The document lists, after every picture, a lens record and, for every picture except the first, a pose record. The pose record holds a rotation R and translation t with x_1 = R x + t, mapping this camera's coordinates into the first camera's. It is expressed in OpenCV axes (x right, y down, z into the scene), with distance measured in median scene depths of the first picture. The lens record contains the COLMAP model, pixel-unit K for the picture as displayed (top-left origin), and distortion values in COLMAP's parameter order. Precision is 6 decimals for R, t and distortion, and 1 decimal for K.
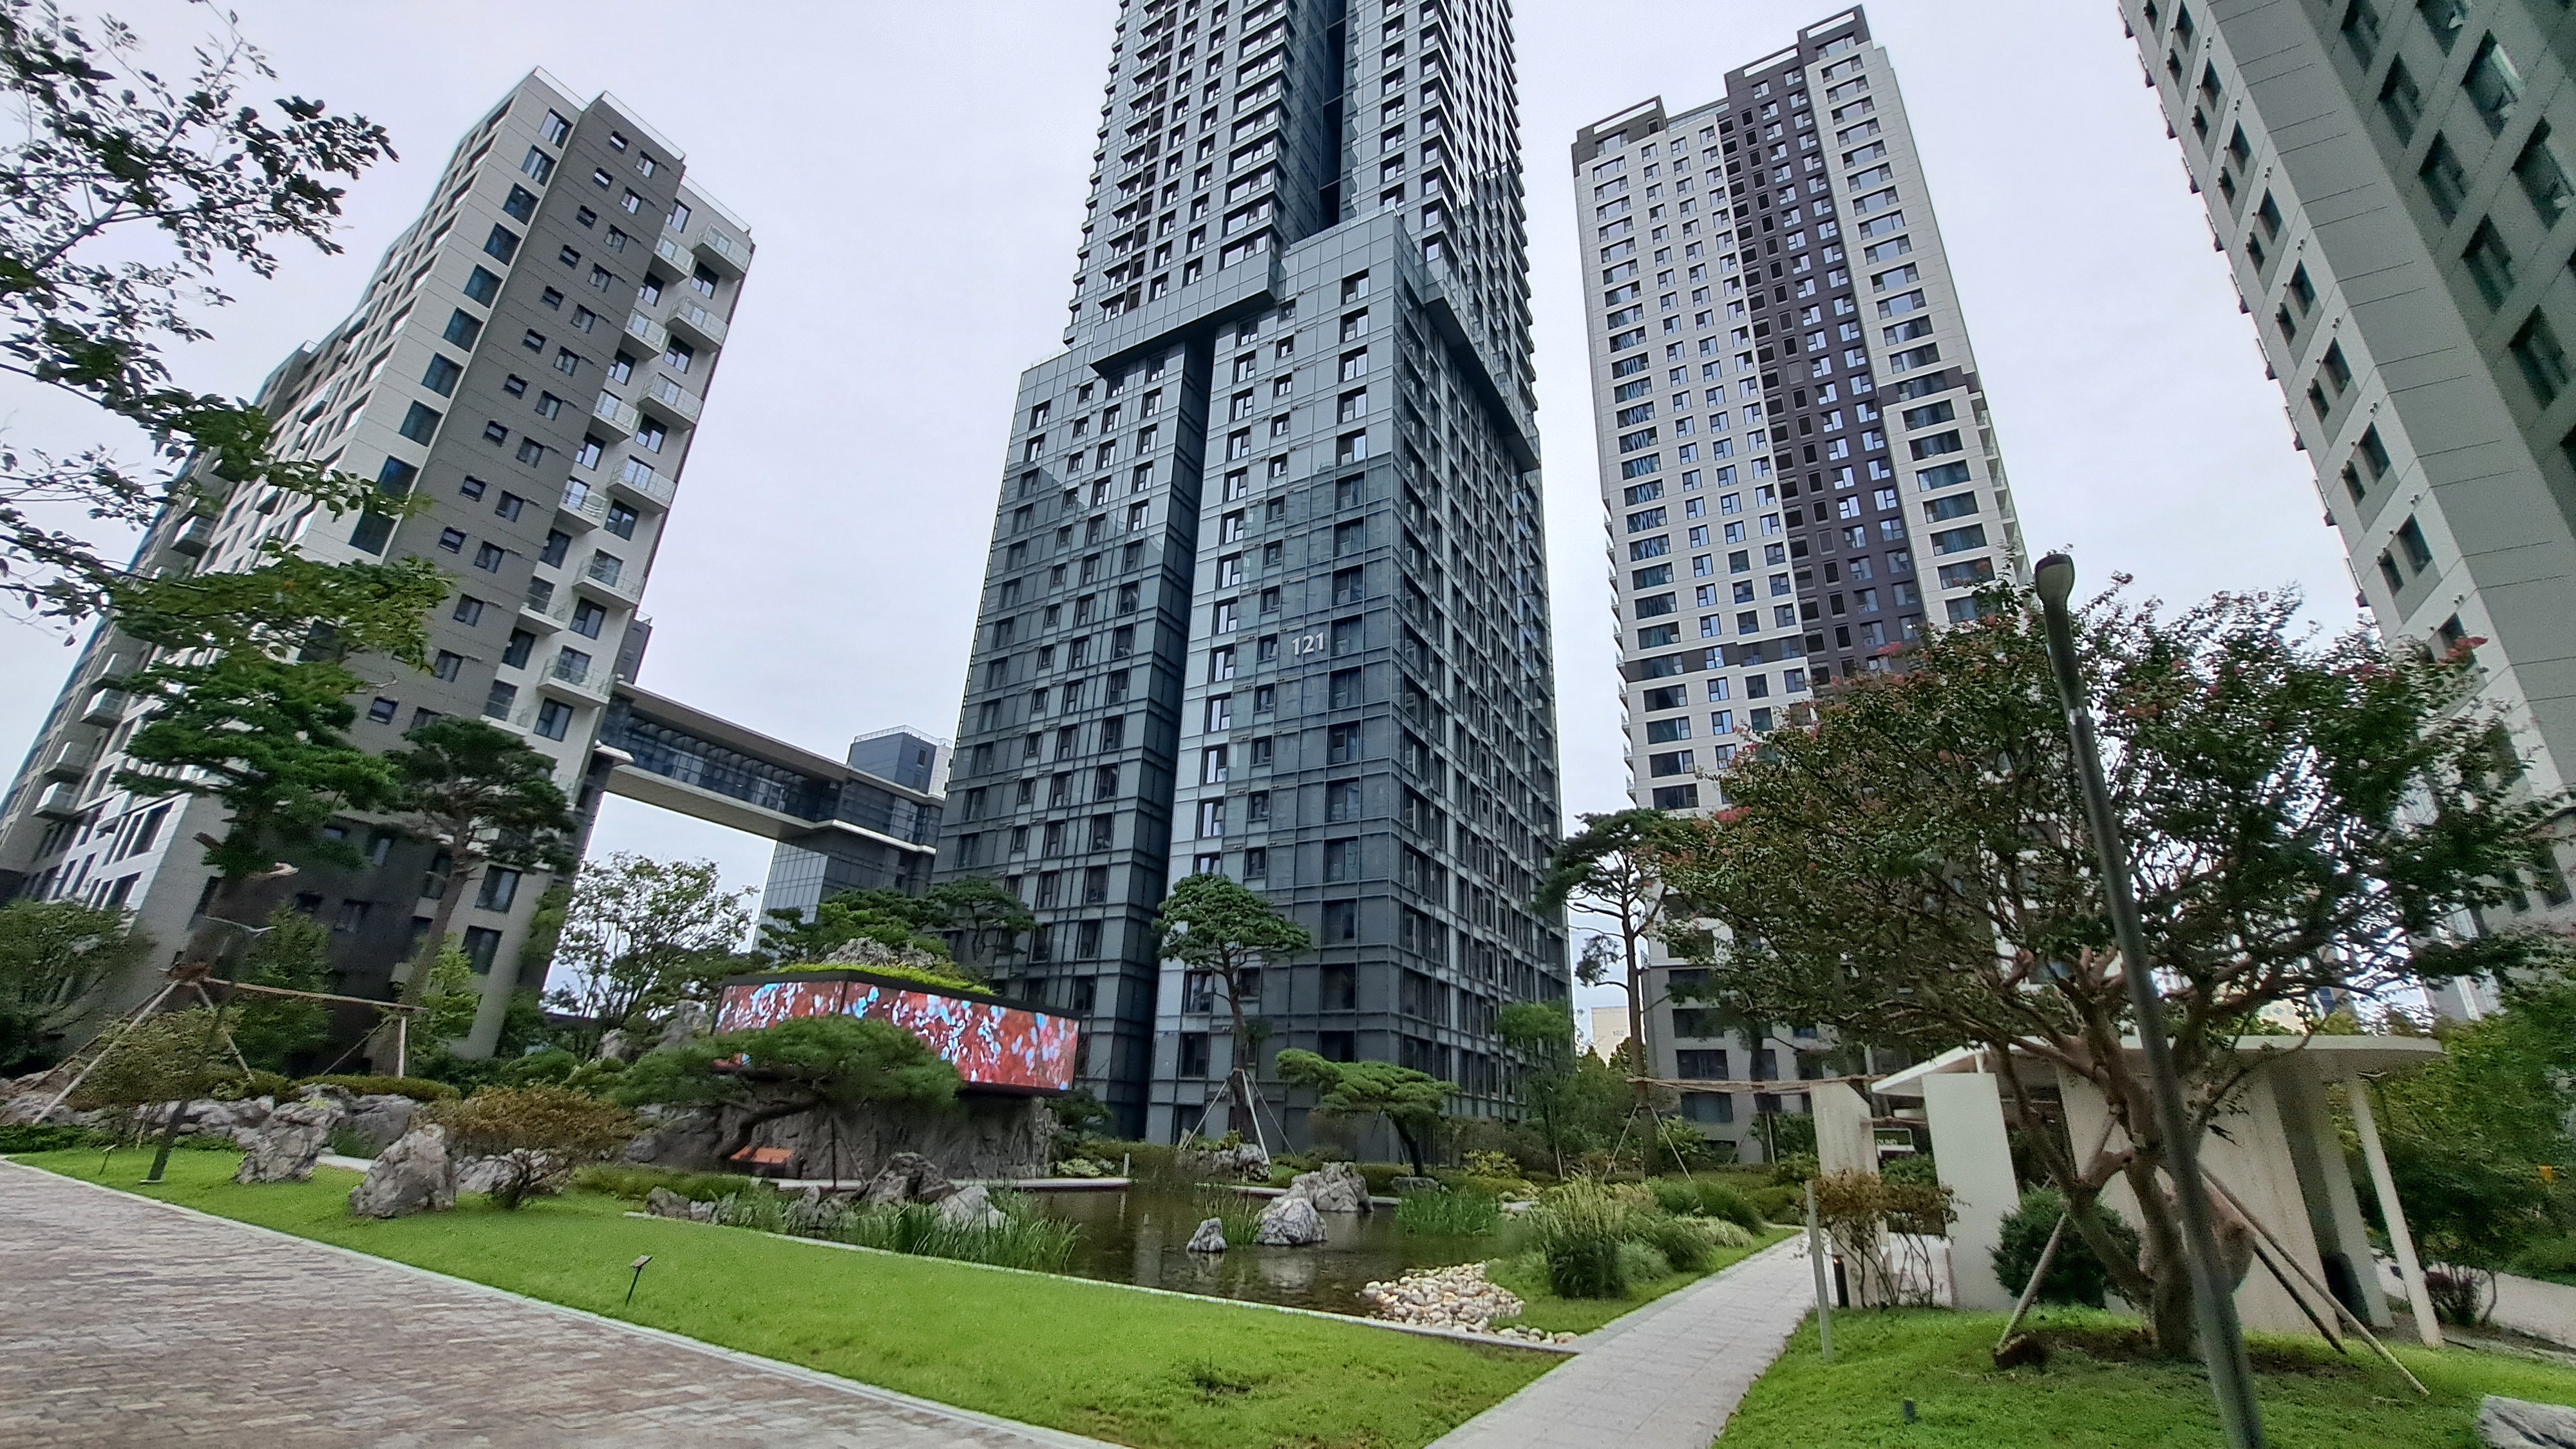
lens RADIAL K [[1034.0, 0, 1296.1], [0, 1034.0, 744.7], [0, 0, 1]] dist [-0.008479, -0.000256]
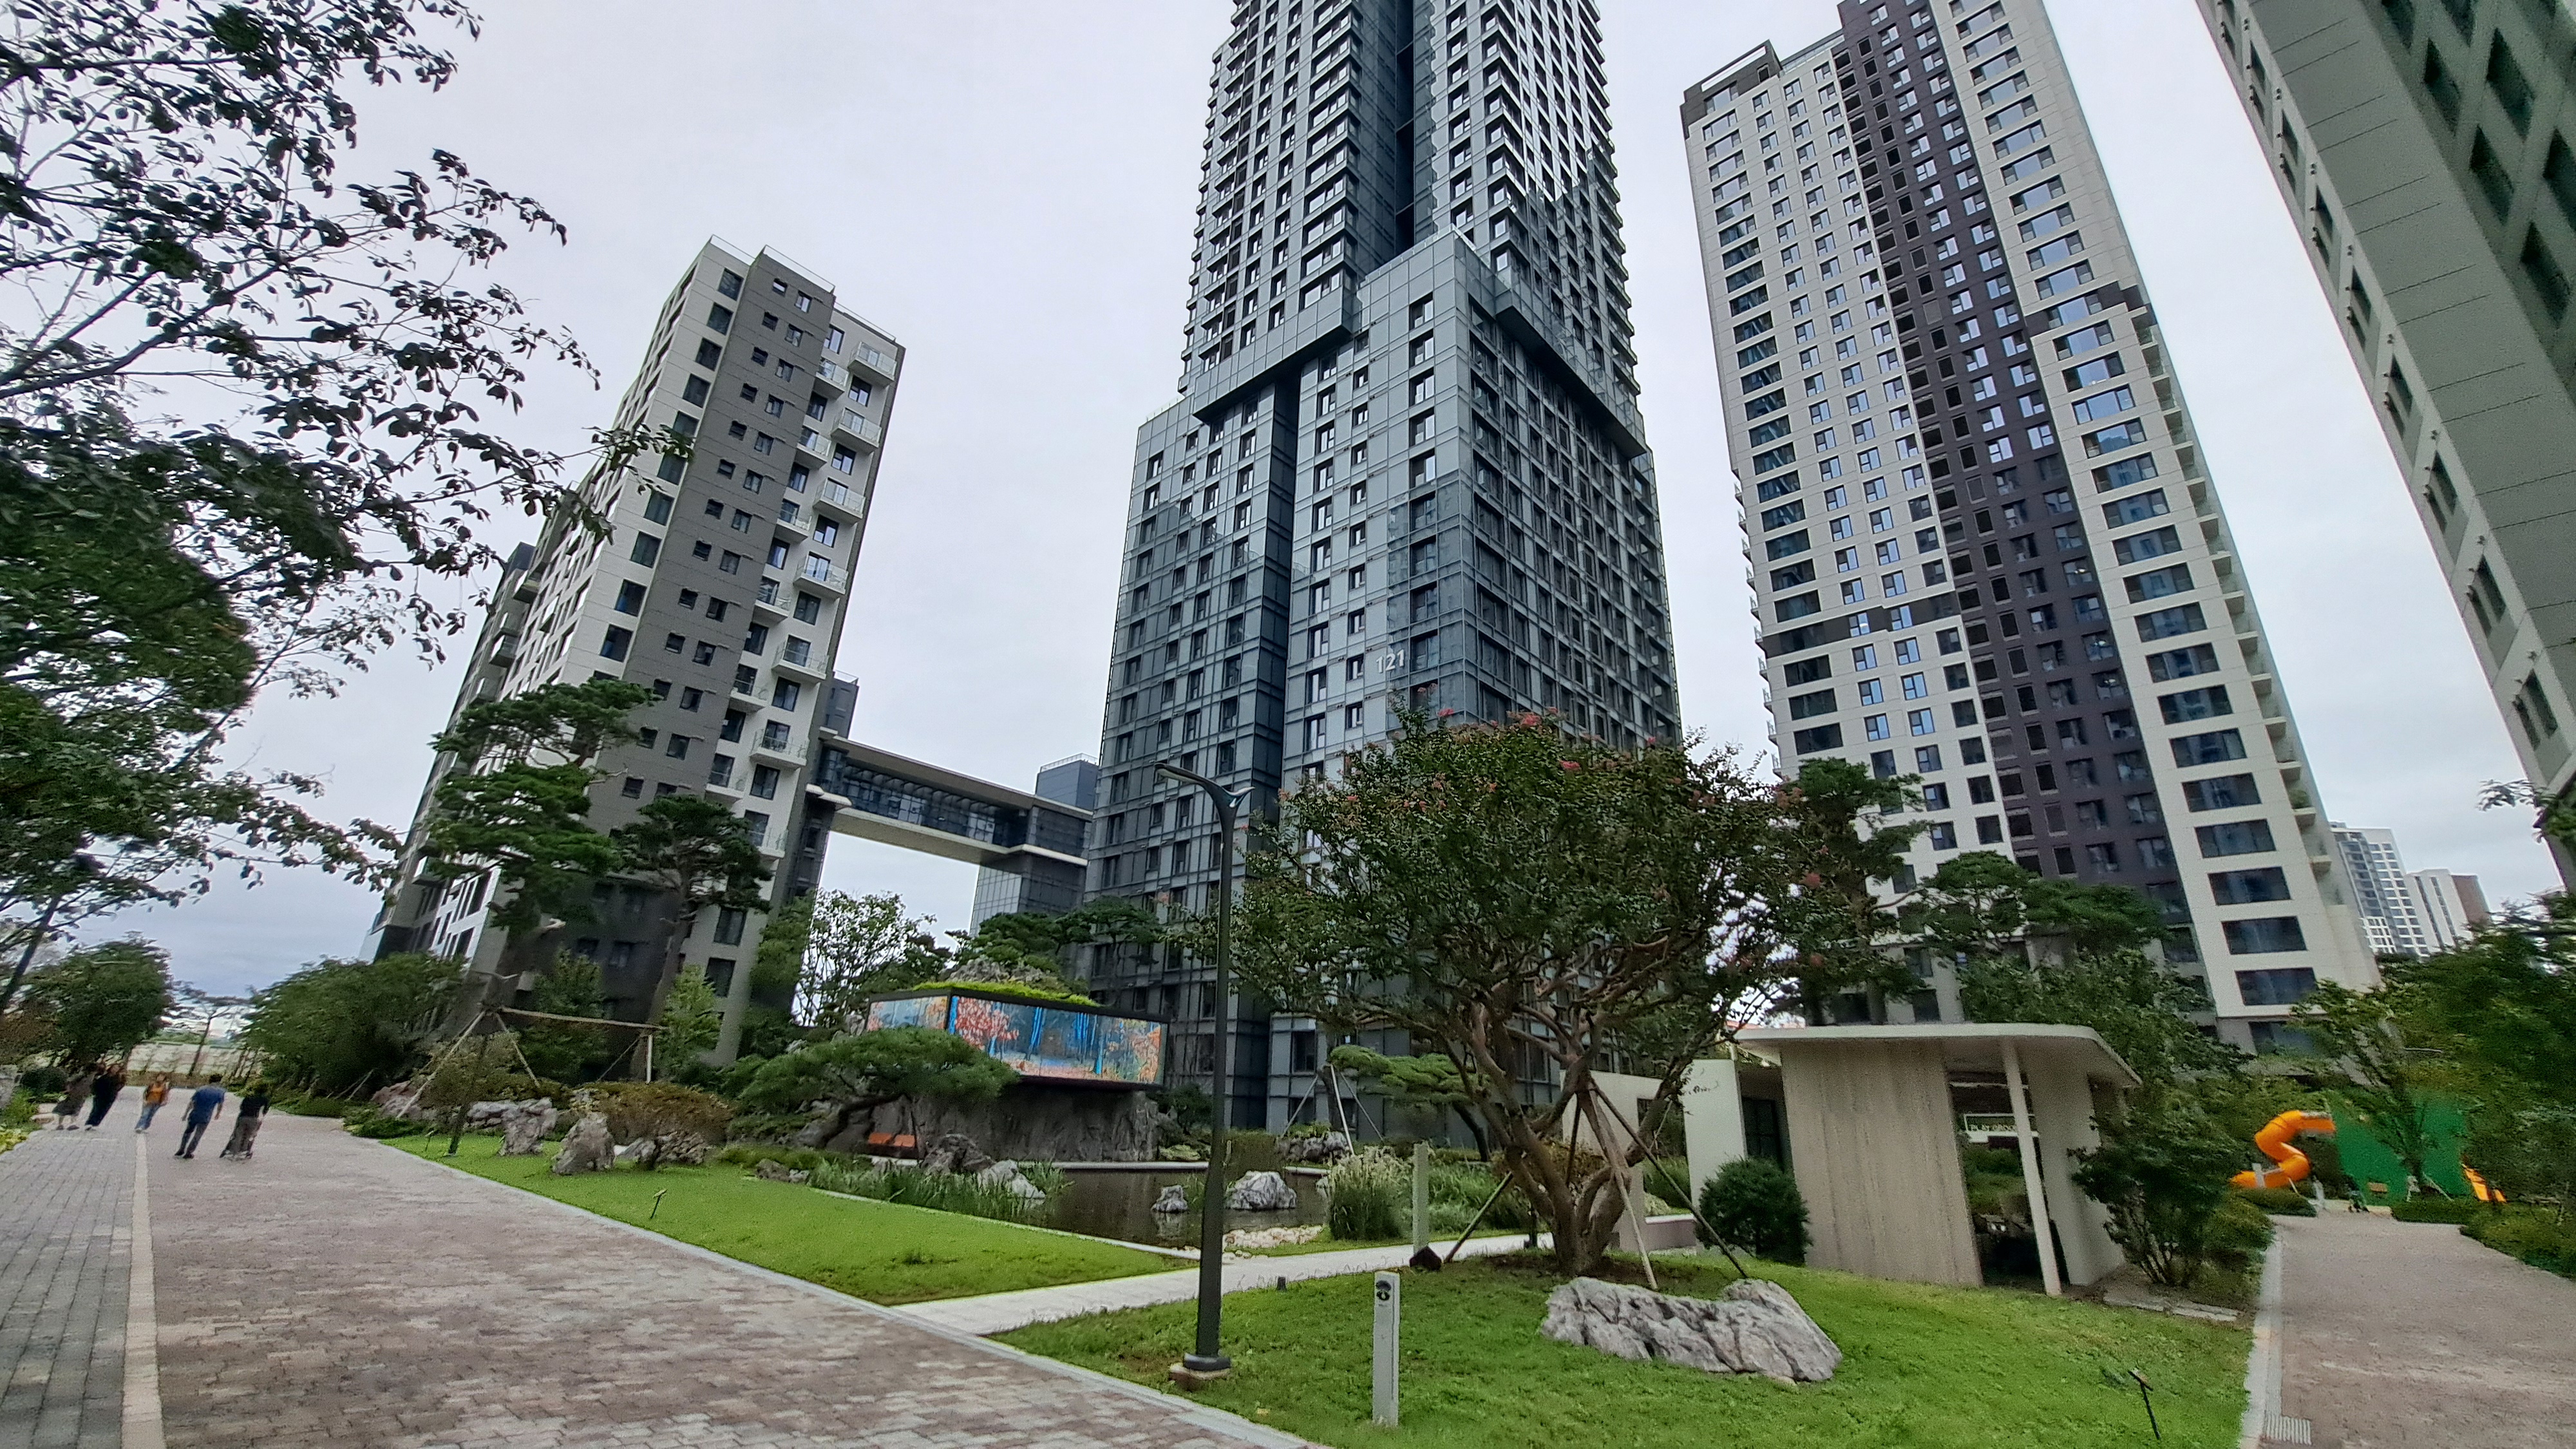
lens RADIAL K [[1034.0, 0, 1296.1], [0, 1034.0, 744.7], [0, 0, 1]] dist [-0.008479, -0.000256]
pose [[0.978903, -0.075714, -0.189777, 0.089350], [0.076529, 0.997063, -0.003042, -0.013259], [0.189450, -0.011545, 0.981822, -0.046295]]
